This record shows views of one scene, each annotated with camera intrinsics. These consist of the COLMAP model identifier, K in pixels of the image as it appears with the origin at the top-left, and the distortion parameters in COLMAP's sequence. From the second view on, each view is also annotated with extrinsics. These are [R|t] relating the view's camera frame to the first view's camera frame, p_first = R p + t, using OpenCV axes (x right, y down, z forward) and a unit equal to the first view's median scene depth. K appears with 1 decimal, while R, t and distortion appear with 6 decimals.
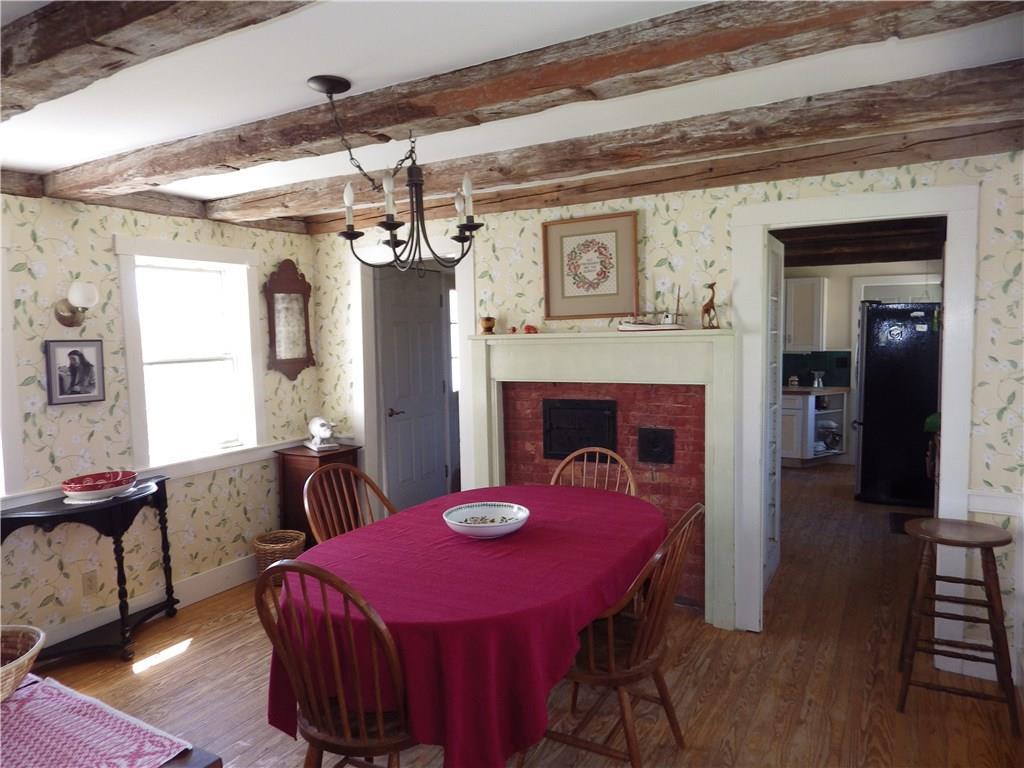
lens RADIAL K [[678.4, 0, 512.0], [0, 678.4, 384.0], [0, 0, 1]] dist [-0.007572, -0.000972]
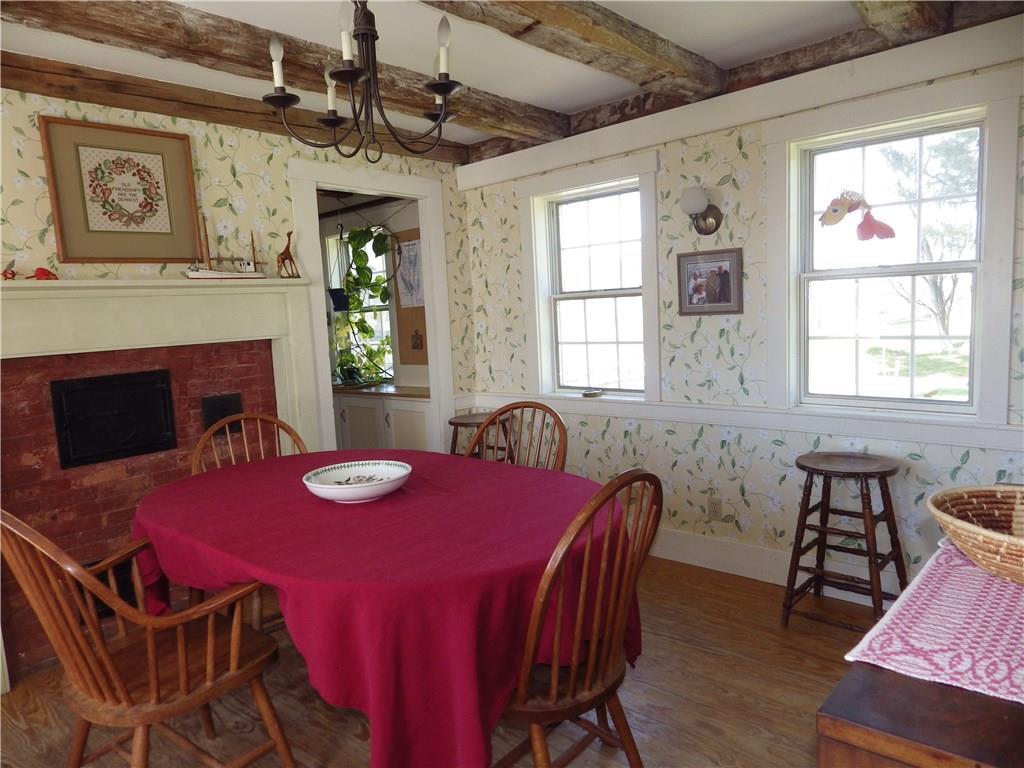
lens RADIAL K [[678.4, 0, 512.0], [0, 678.4, 384.0], [0, 0, 1]] dist [-0.007572, -0.000972]
pose [[0.211505, -0.095056, 0.972744, -0.549710], [0.122566, 0.989982, 0.070091, 0.036202], [-0.969661, 0.104401, 0.221037, 0.444964]]
